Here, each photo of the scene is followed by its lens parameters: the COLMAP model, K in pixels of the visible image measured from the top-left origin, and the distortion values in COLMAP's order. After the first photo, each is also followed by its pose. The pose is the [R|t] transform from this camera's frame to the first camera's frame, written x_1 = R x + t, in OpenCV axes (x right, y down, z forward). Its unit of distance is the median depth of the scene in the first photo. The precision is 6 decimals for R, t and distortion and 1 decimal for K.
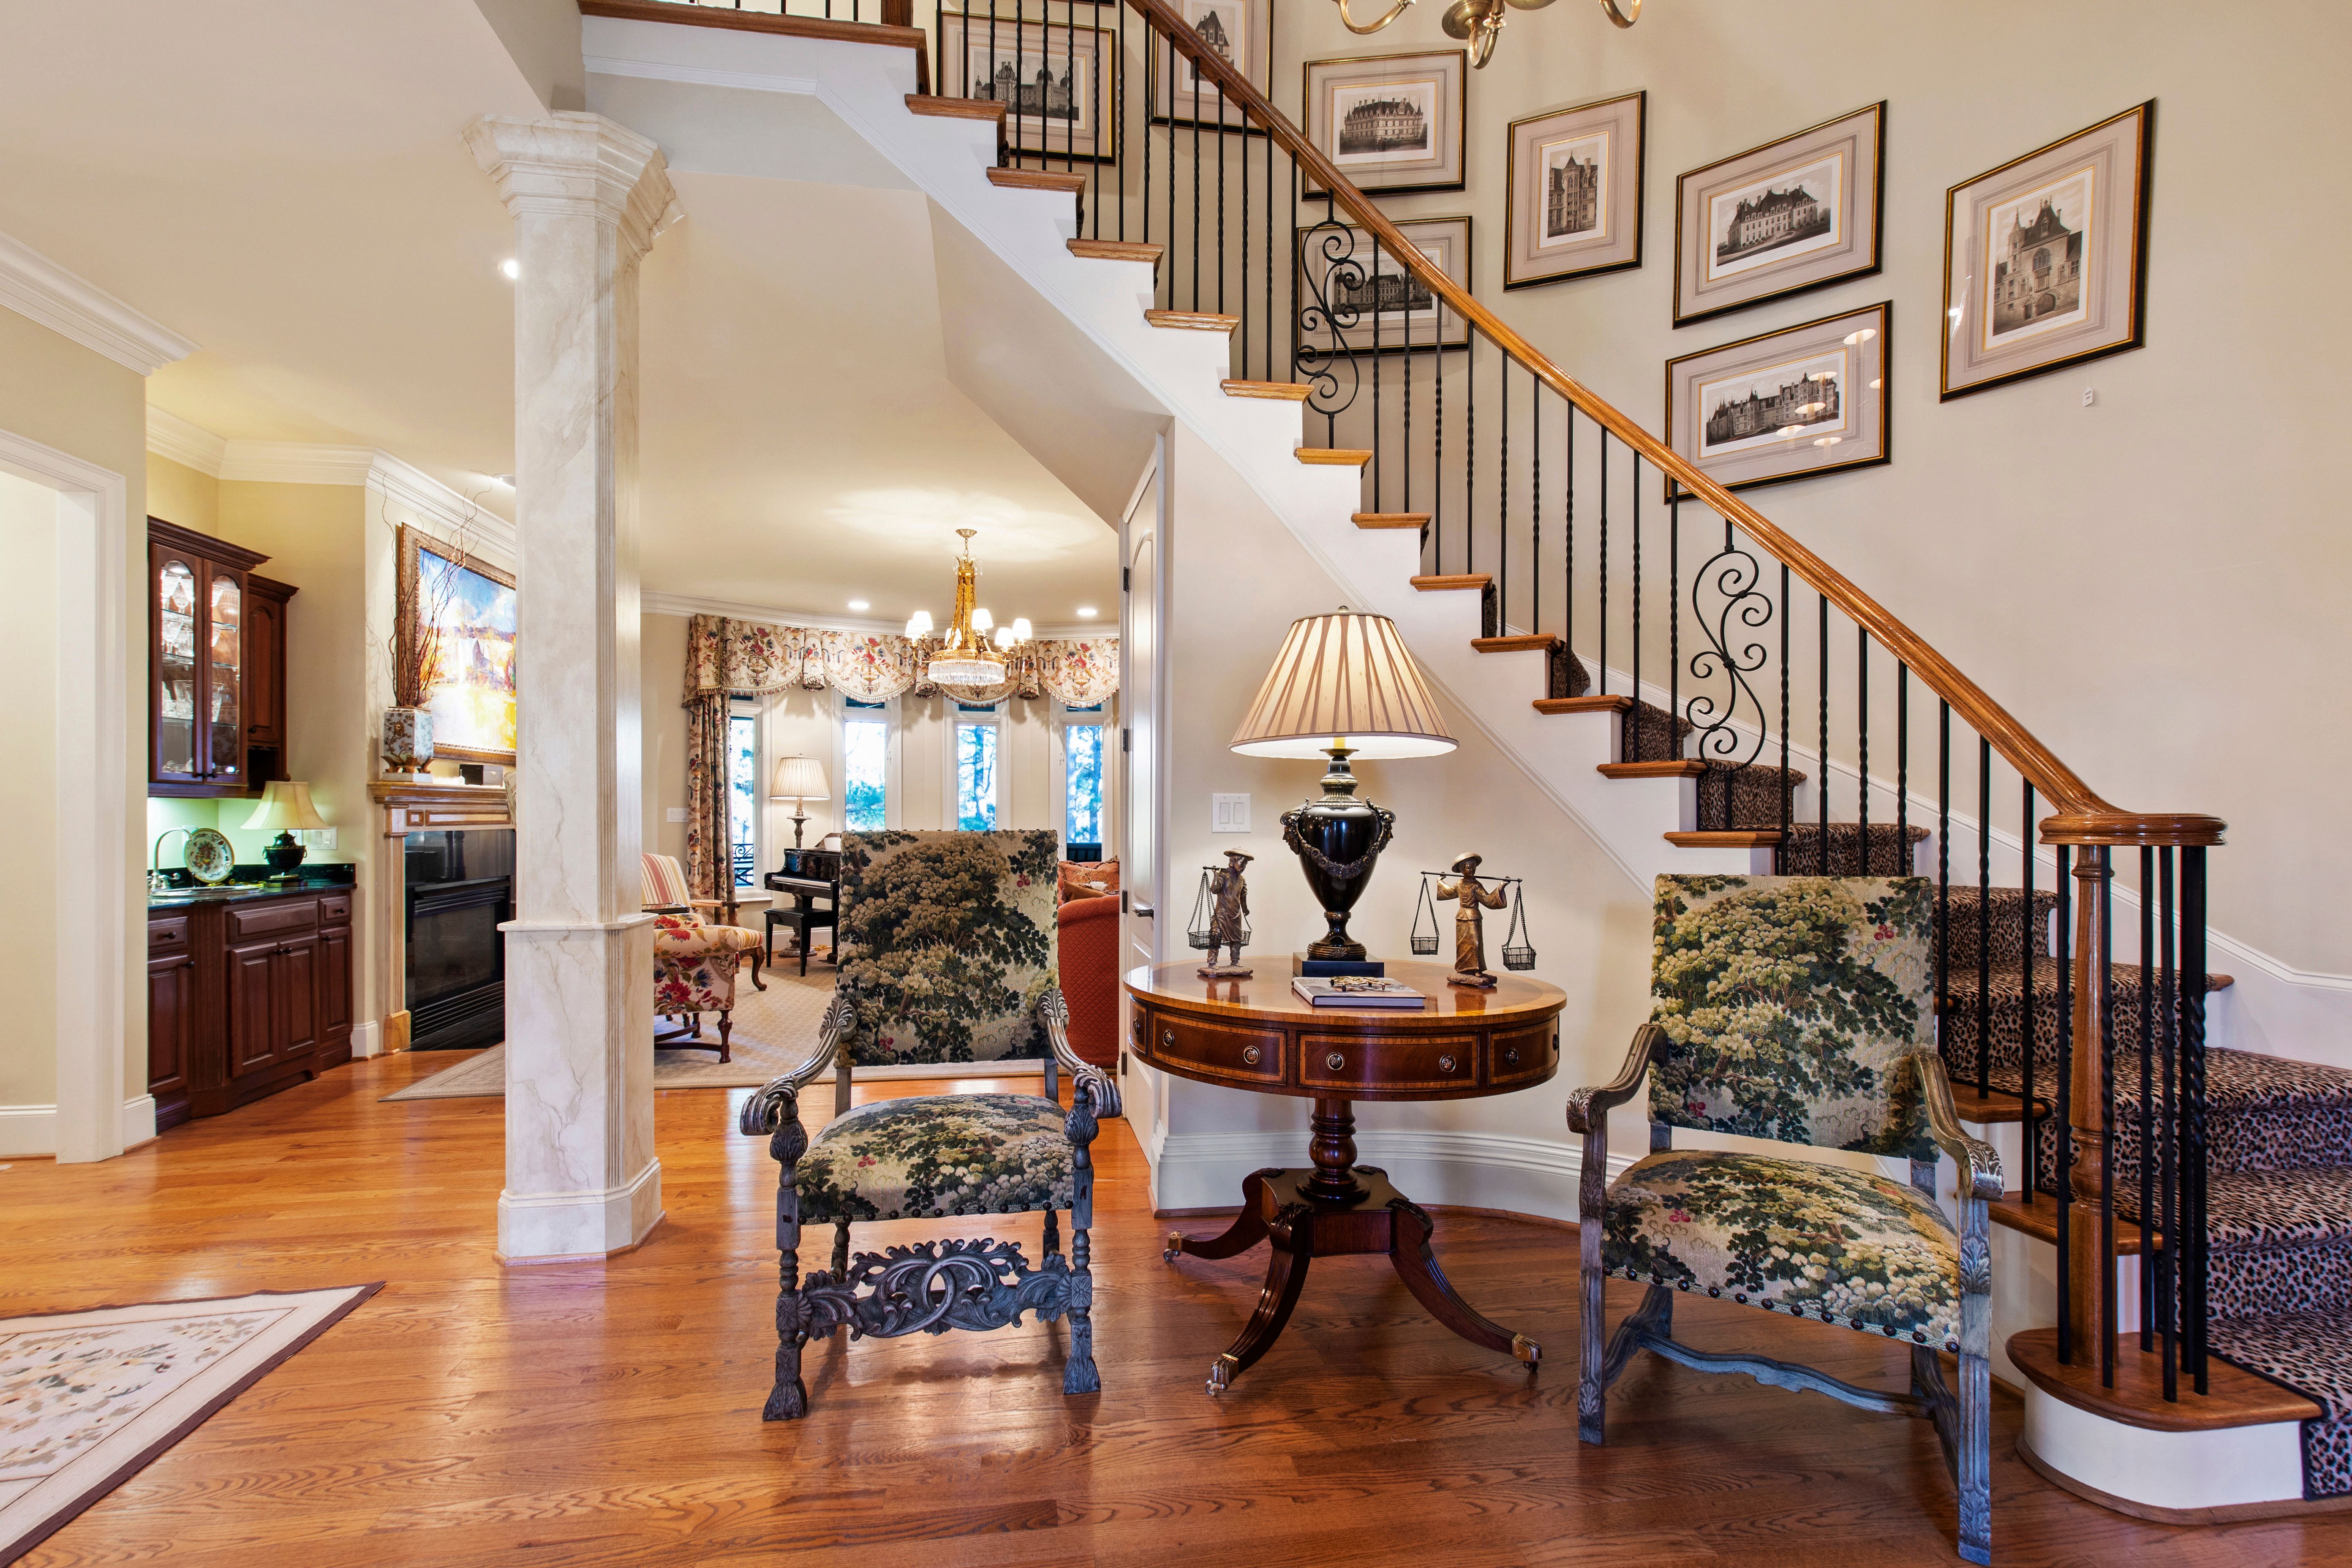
lens RADIAL K [[1037.6, 0, 1179.3], [0, 1037.6, 821.1], [0, 0, 1]] dist [-0.000392, -0.010286]
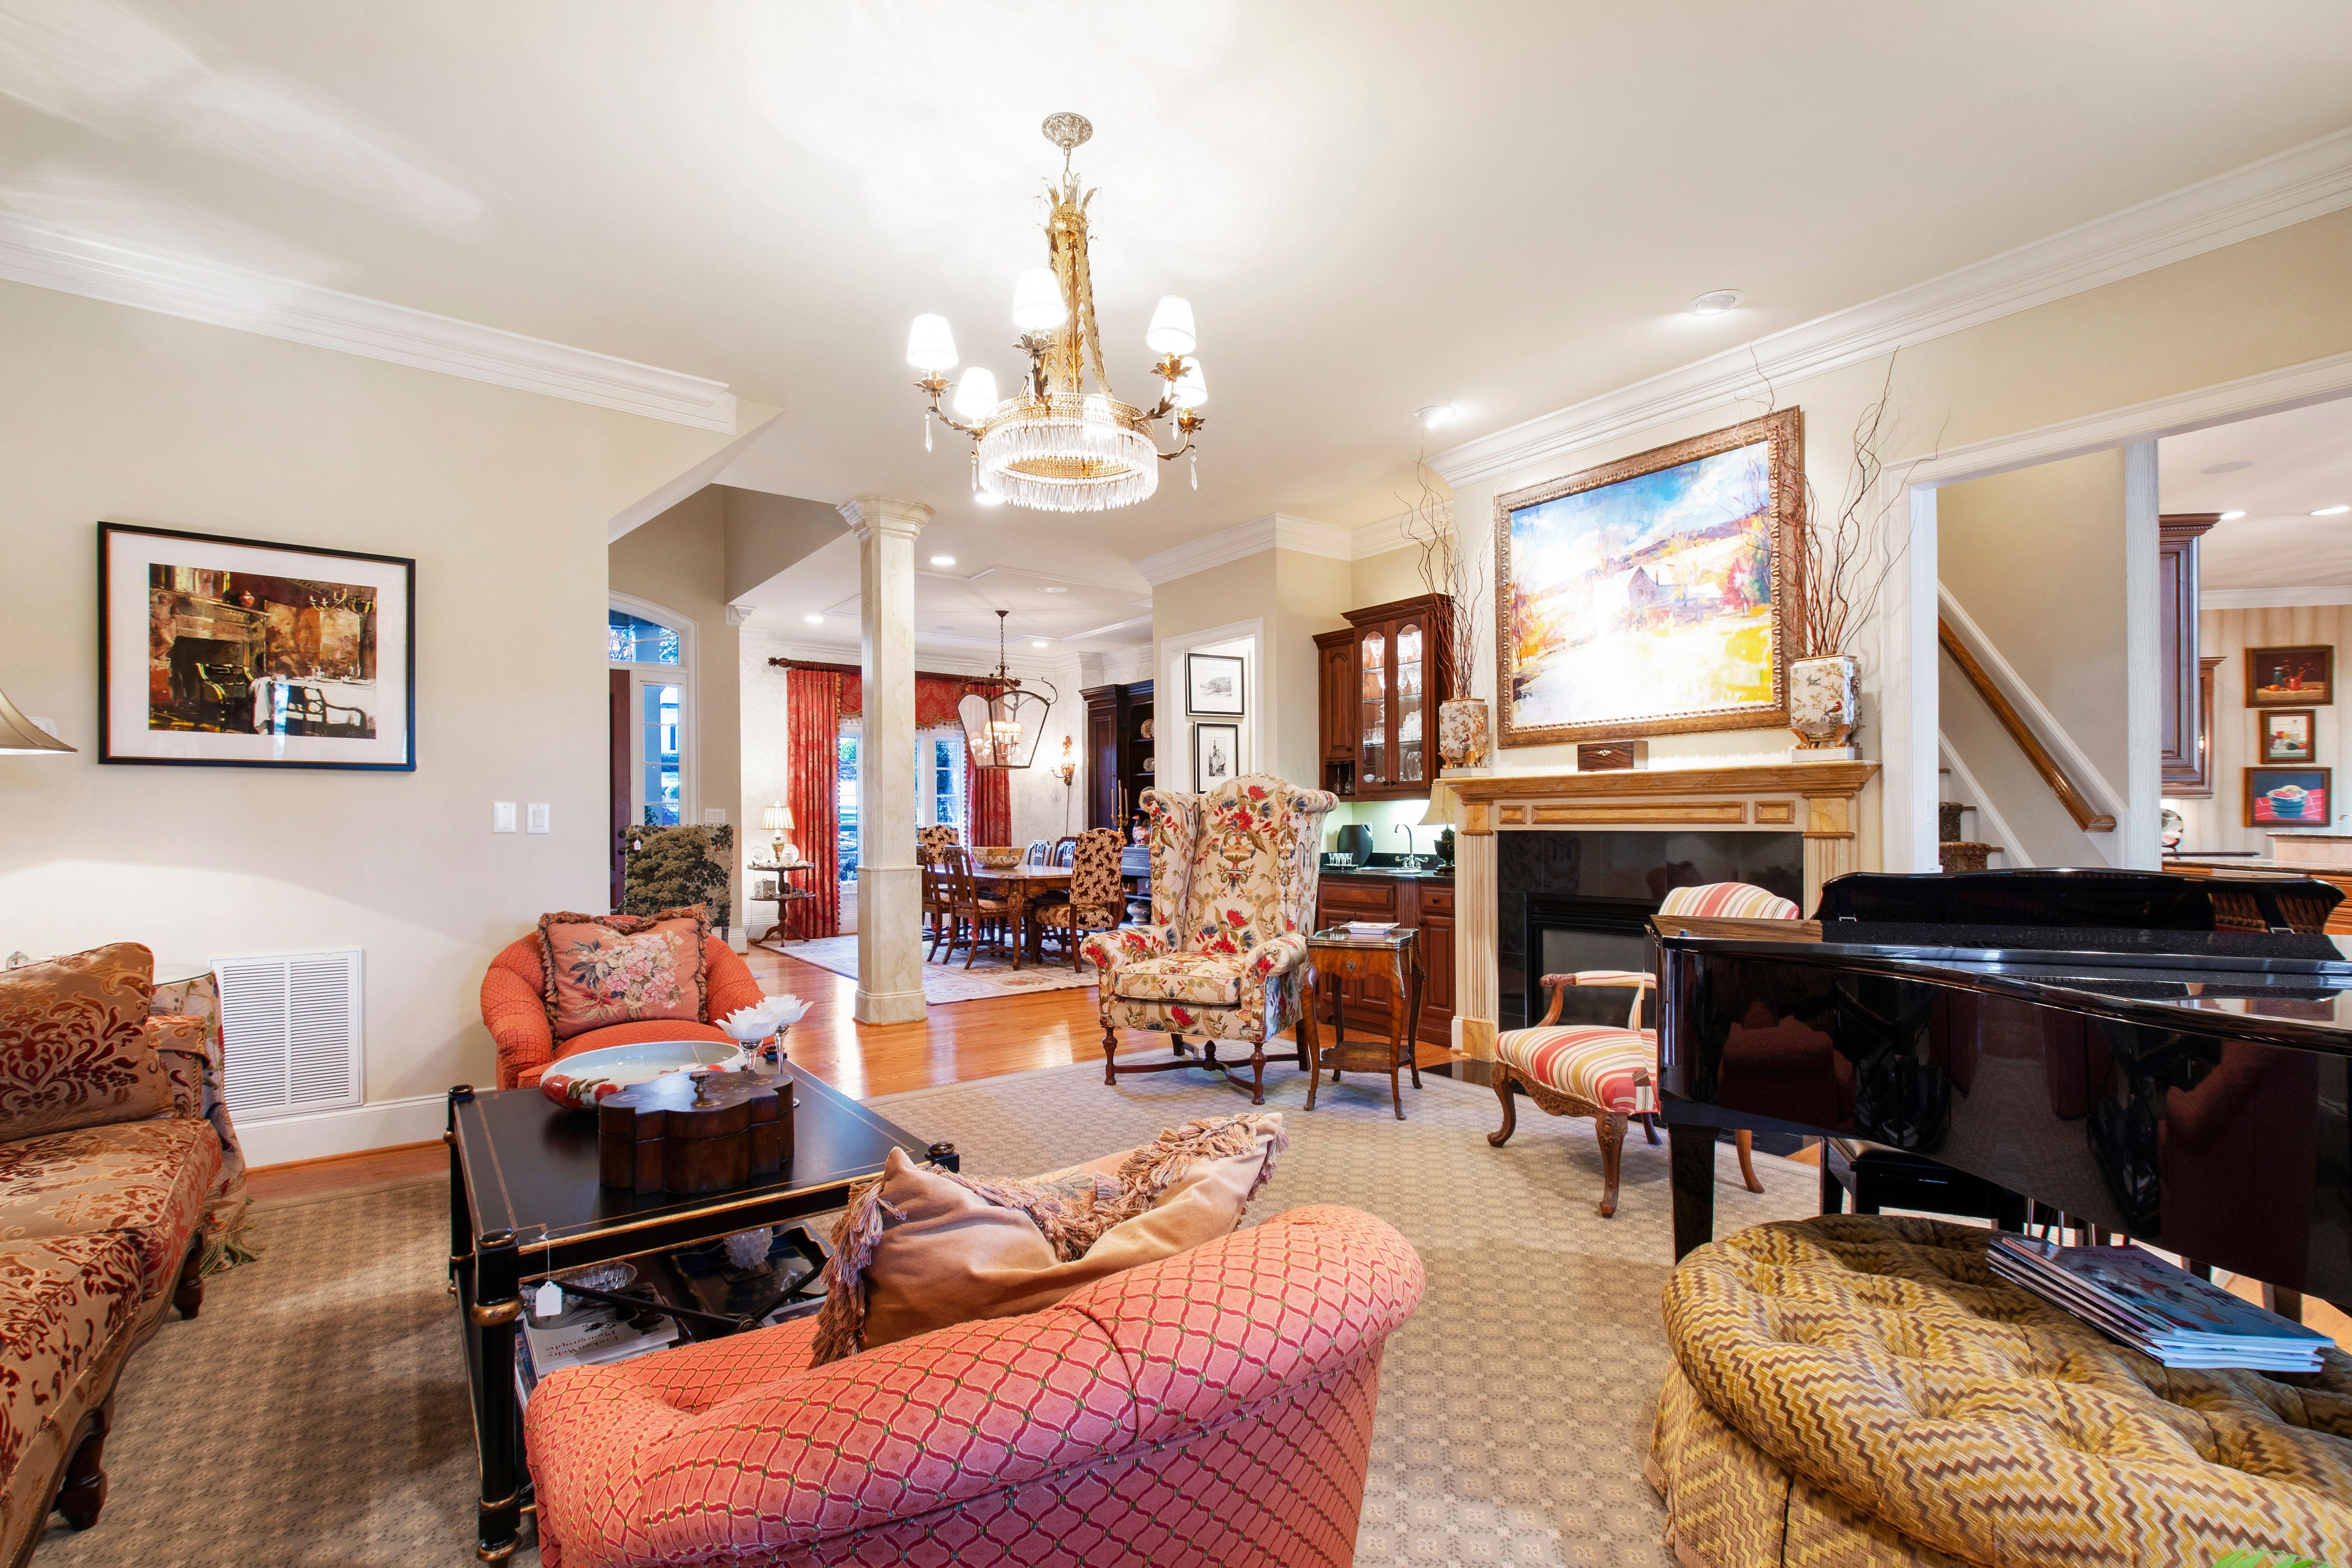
lens RADIAL K [[1036.8, 0, 1197.8], [0, 1036.8, 828.1], [0, 0, 1]] dist [0.000337, -0.016393]
pose [[-0.876621, 0.008769, -0.481102, -0.057204], [0.003182, 0.999918, 0.012428, -0.003226], [0.481172, 0.009363, -0.876576, 1.457312]]
